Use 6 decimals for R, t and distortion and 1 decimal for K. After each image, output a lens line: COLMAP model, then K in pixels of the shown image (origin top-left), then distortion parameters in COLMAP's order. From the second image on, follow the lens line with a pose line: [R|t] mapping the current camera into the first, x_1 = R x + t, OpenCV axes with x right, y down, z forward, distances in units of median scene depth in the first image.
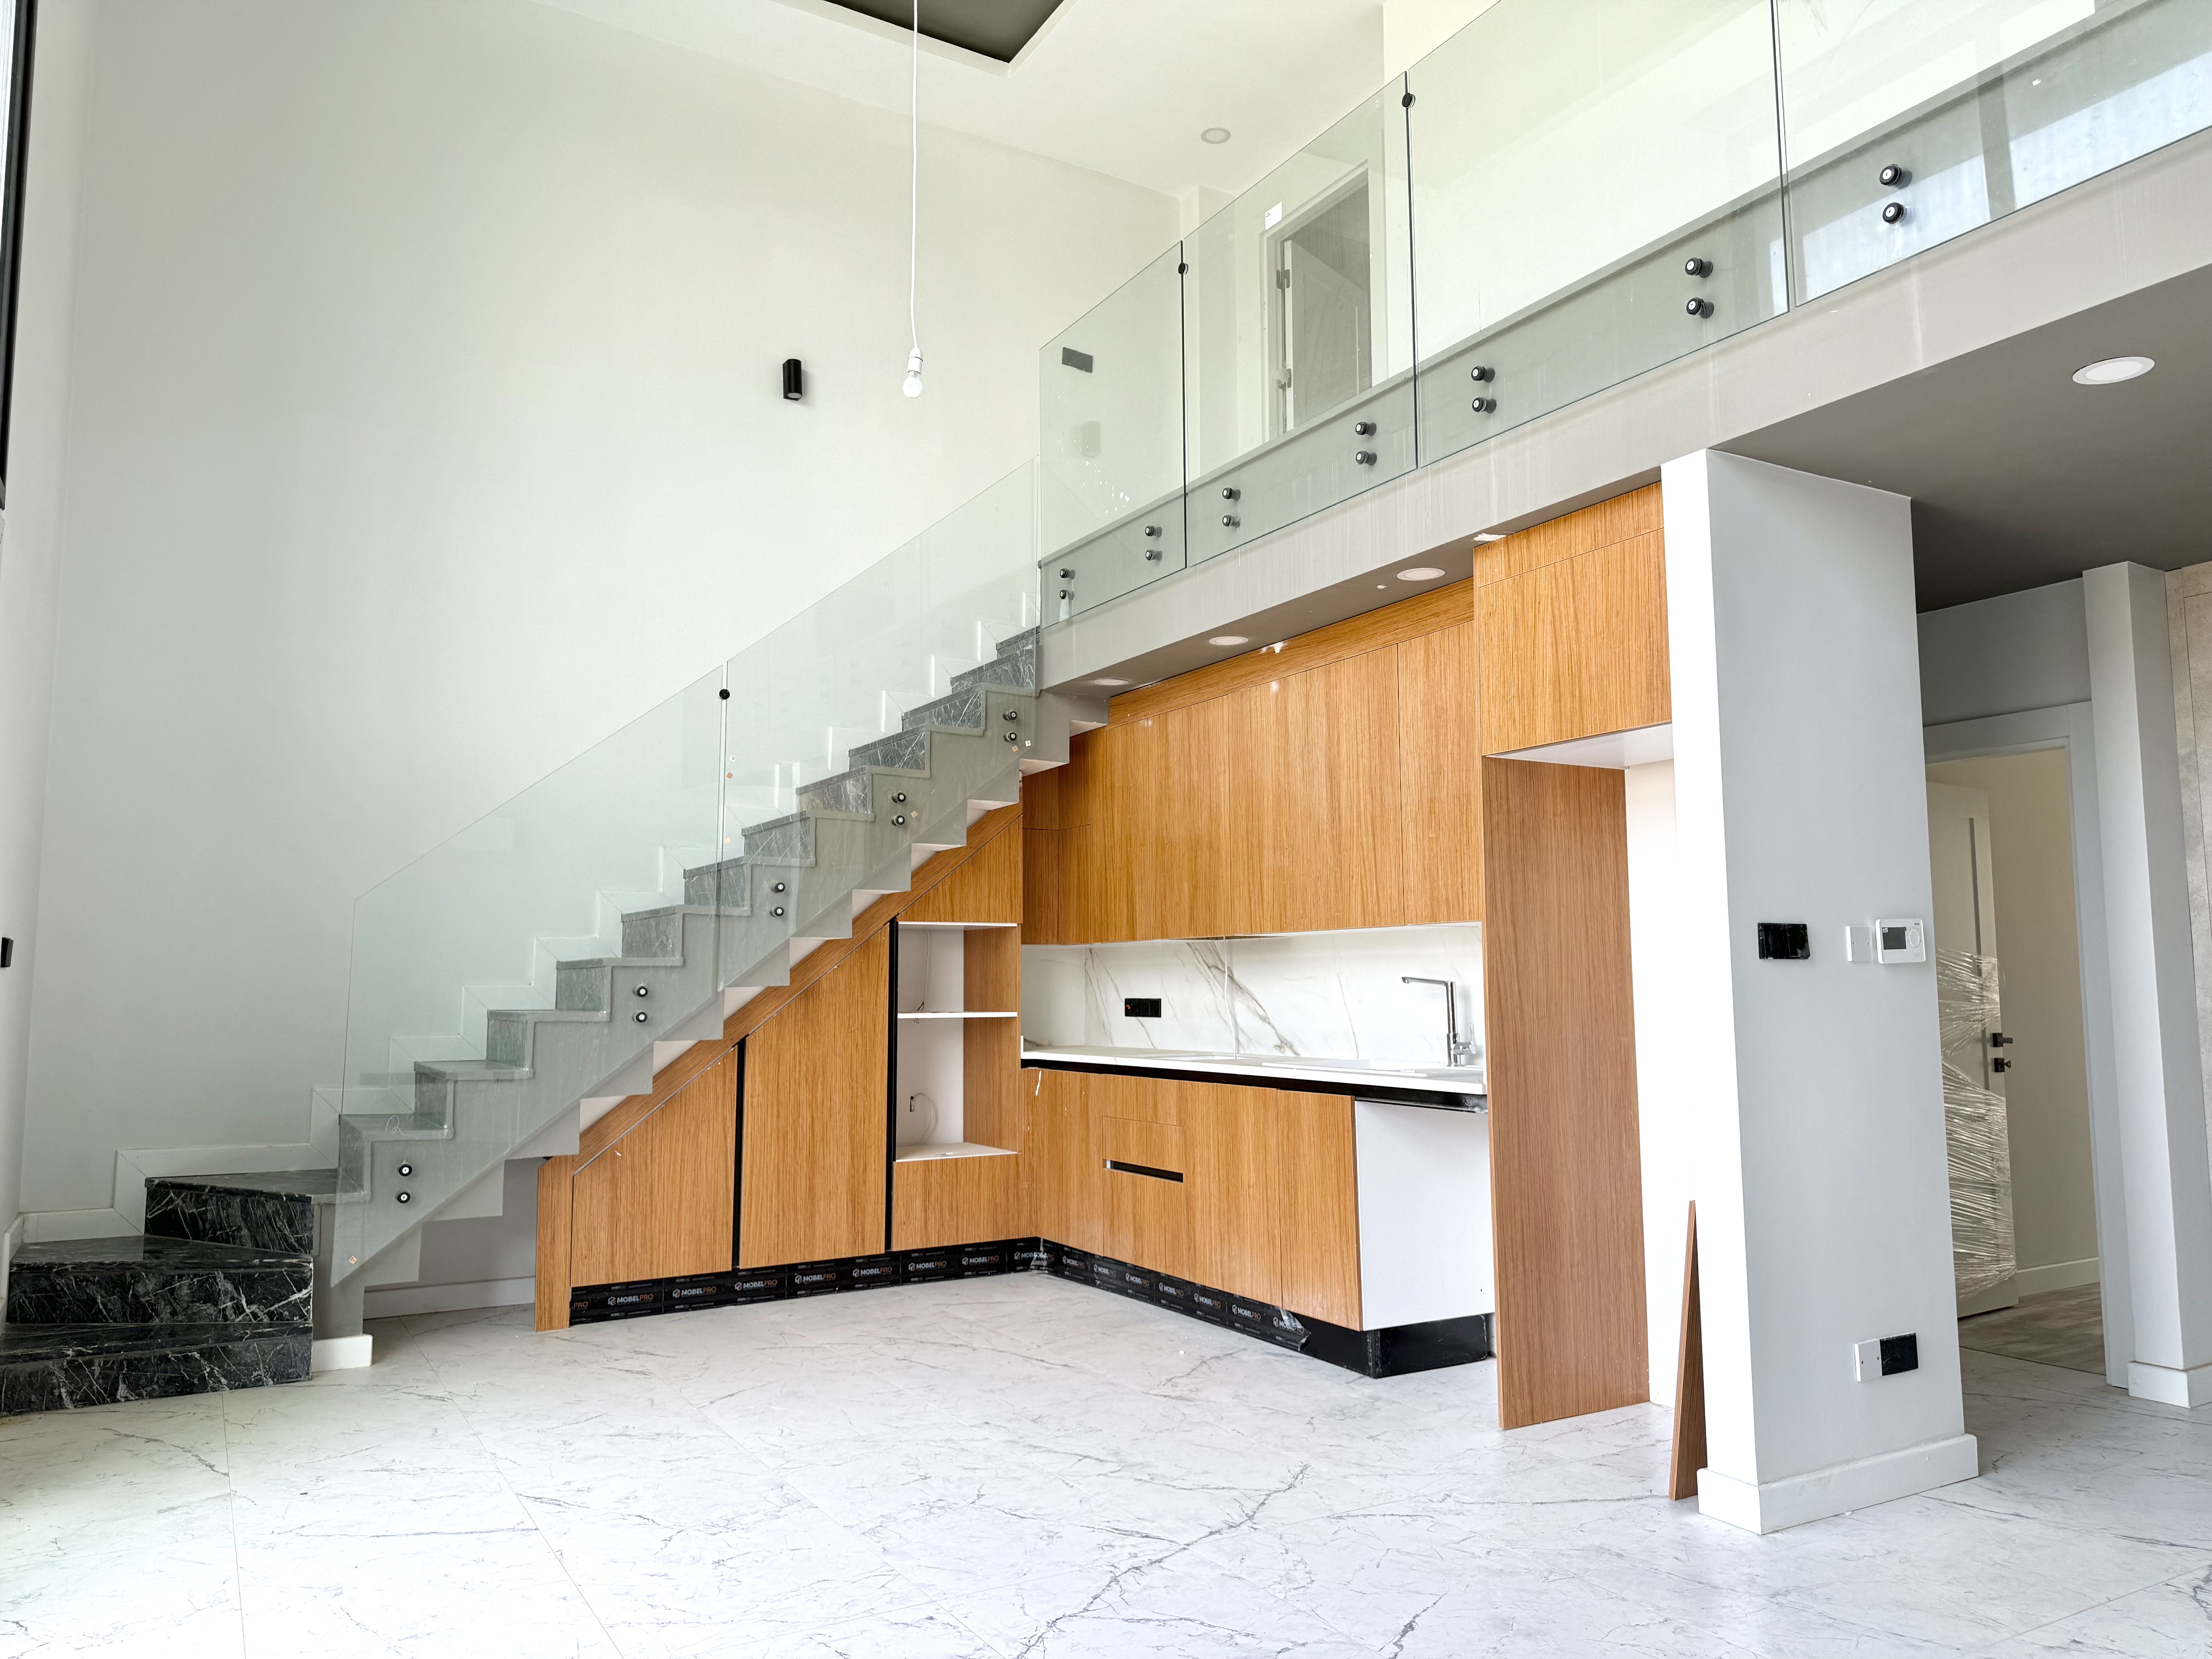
lens RADIAL K [[1551.6, 0, 1111.2], [0, 1551.6, 825.0], [0, 0, 1]] dist [0.059684, -0.066901]
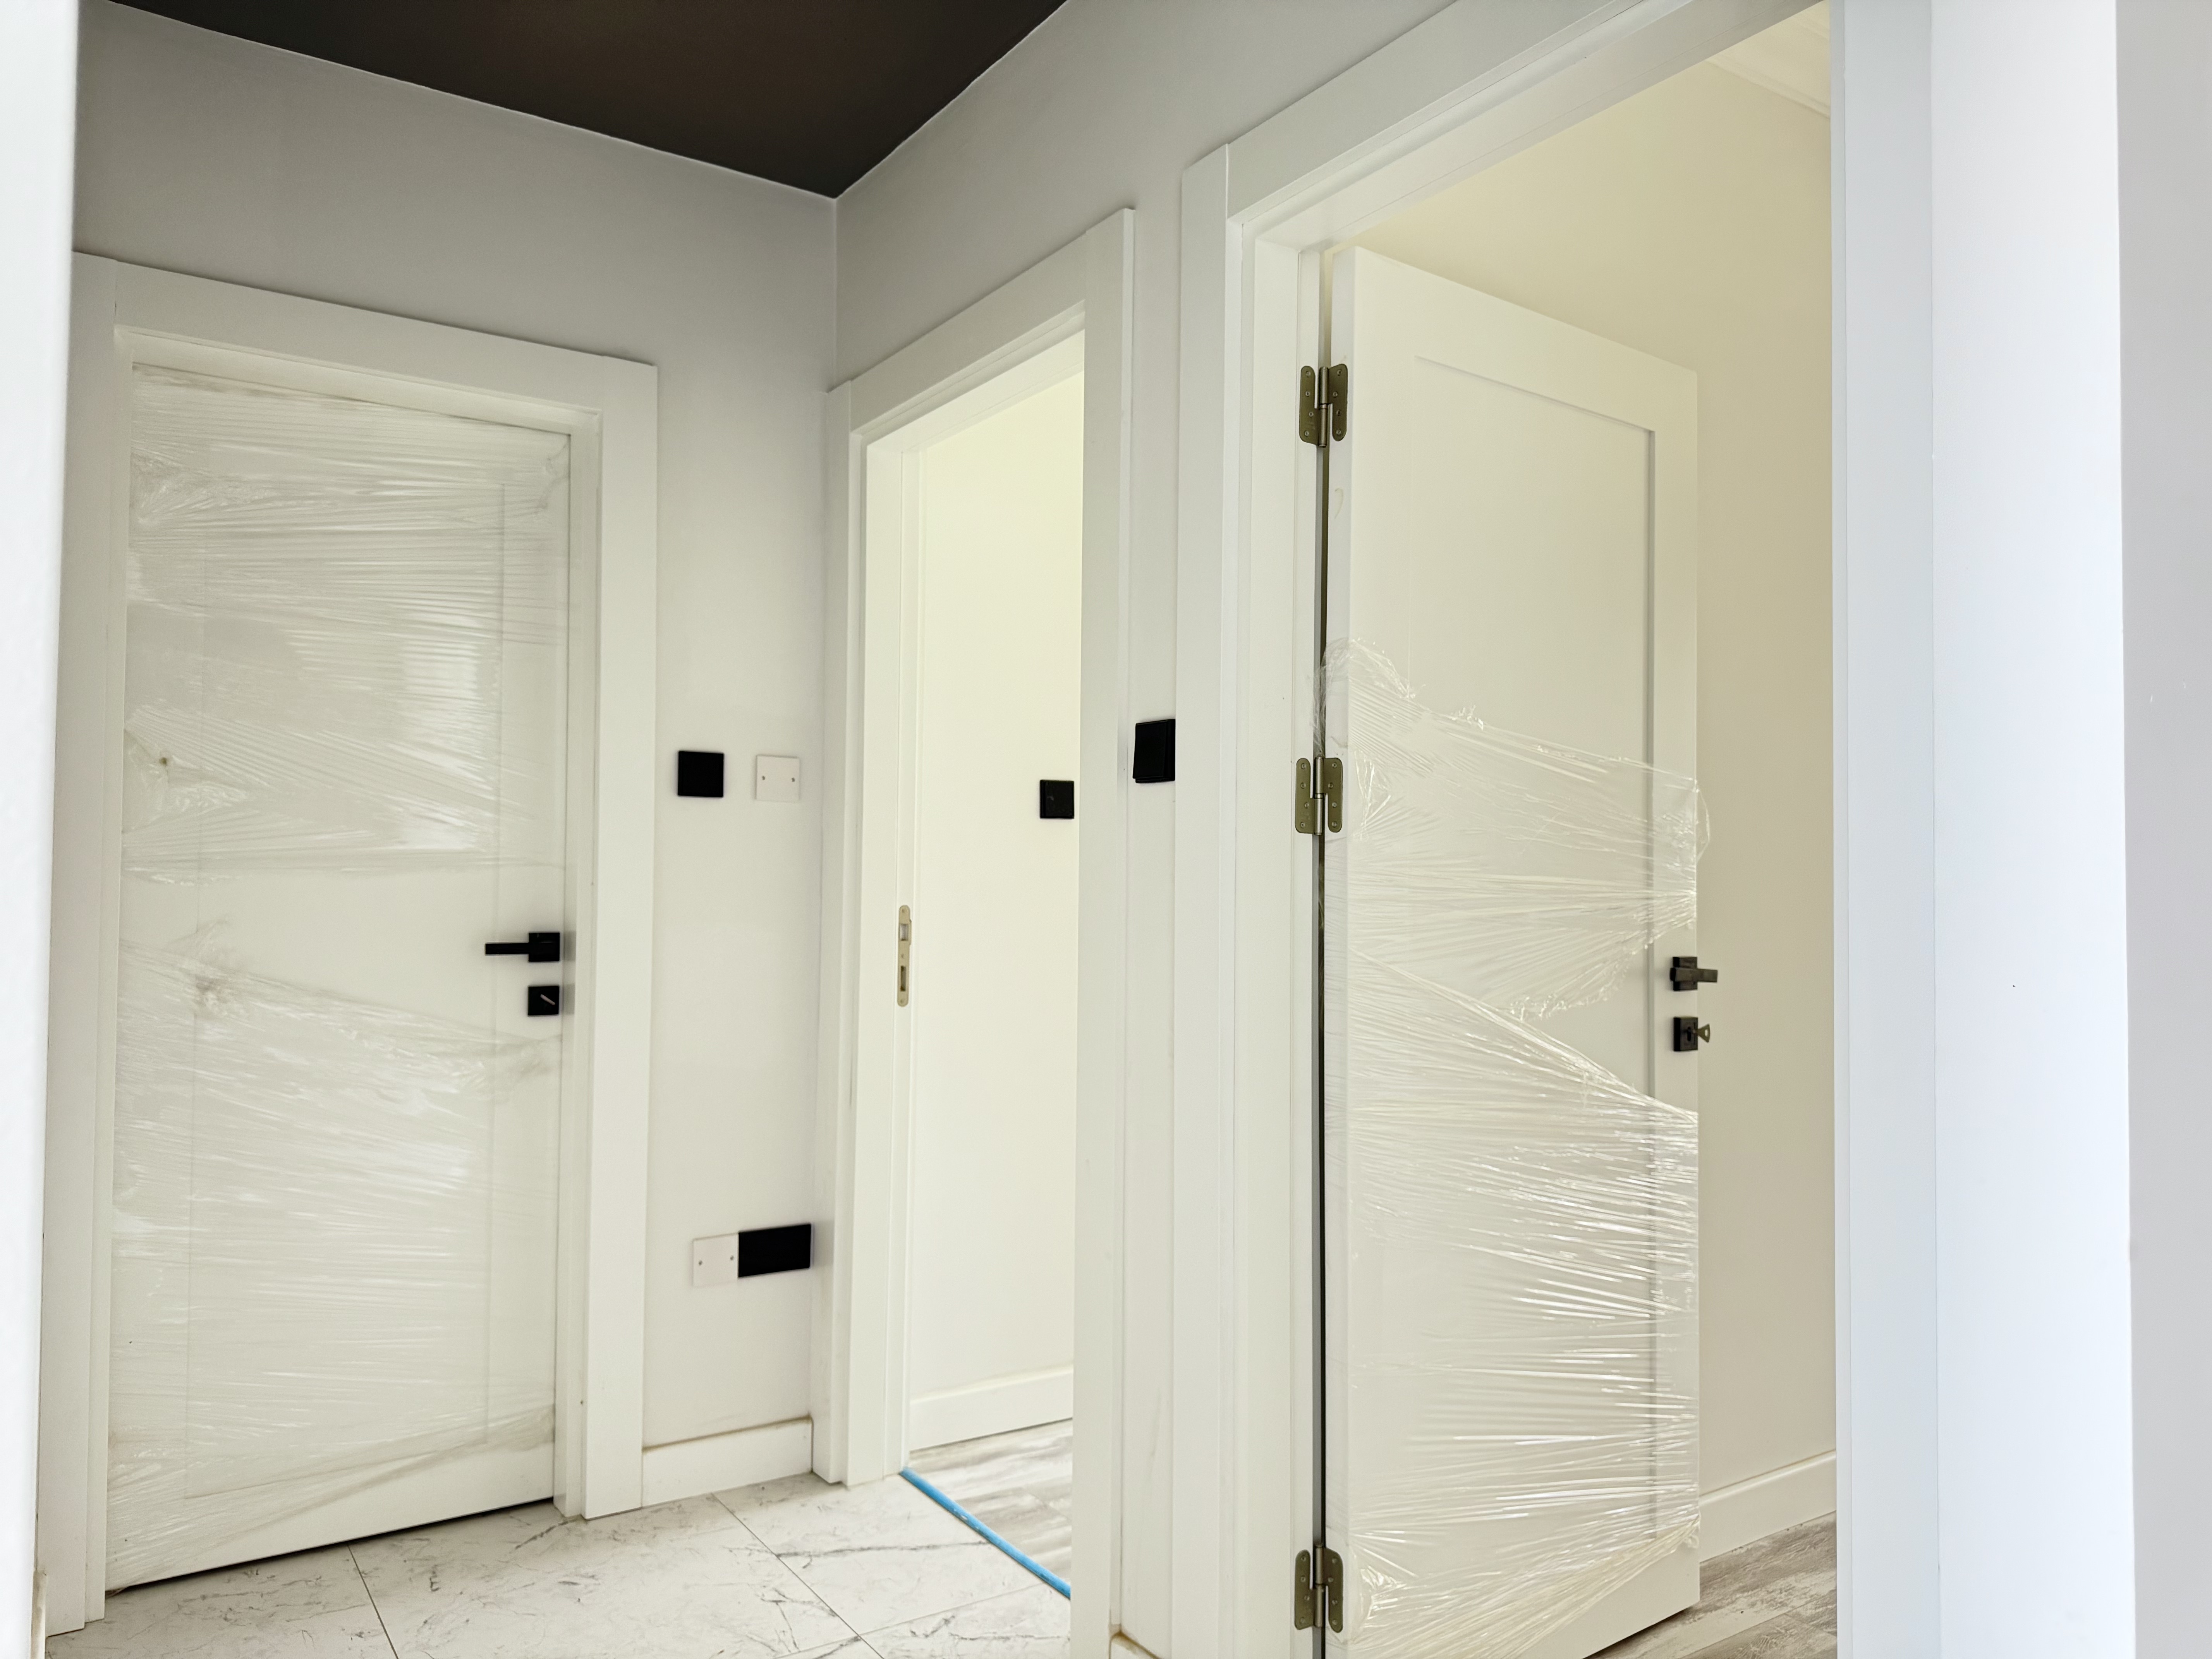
lens RADIAL K [[1551.4, 0, 1104.3], [0, 1551.4, 840.2], [0, 0, 1]] dist [0.055896, -0.070360]
pose [[0.998134, 0.015705, 0.059012, 0.400151], [-0.020381, 0.996627, 0.079490, 0.075128], [-0.057564, -0.080544, 0.995087, 0.624472]]
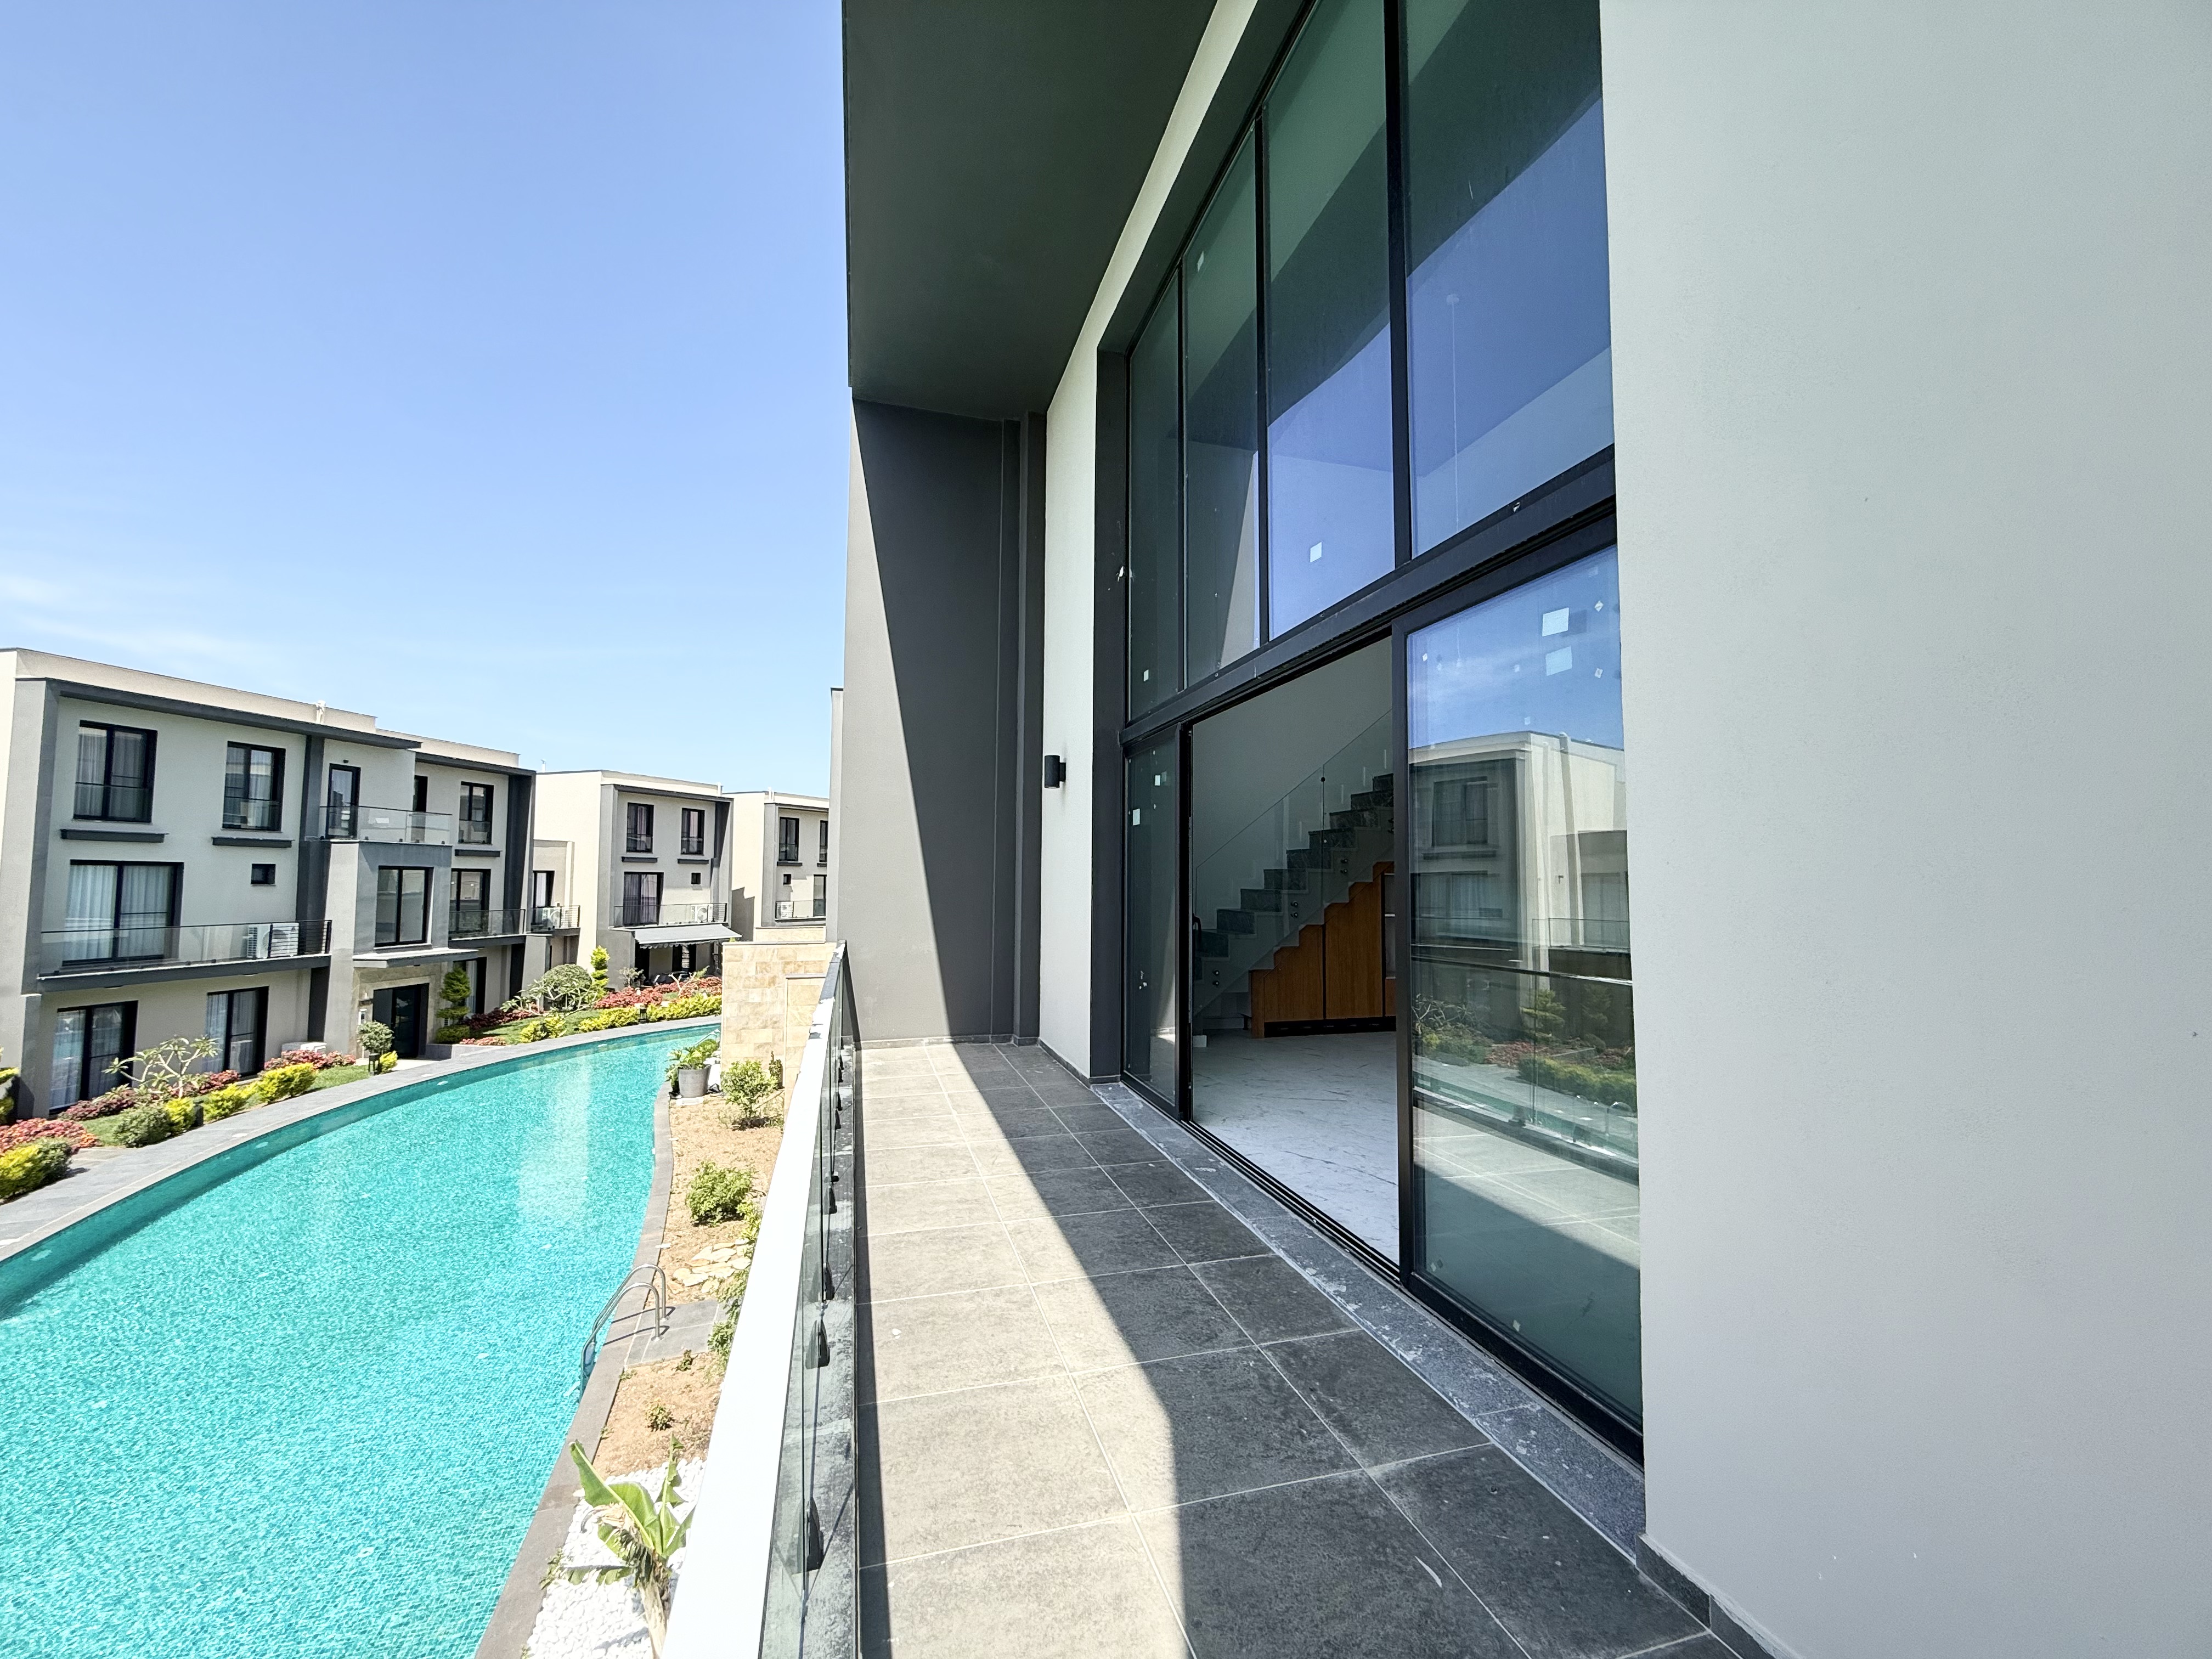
lens RADIAL K [[882.0, 0, 1101.0], [0, 882.0, 830.1], [0, 0, 1]] dist [0.000334, 0.000174]
pose [[0.967209, -0.001549, -0.253976, -0.235478], [0.012925, 0.998986, 0.043128, -0.071736], [0.253652, -0.044996, 0.966248, -0.390341]]
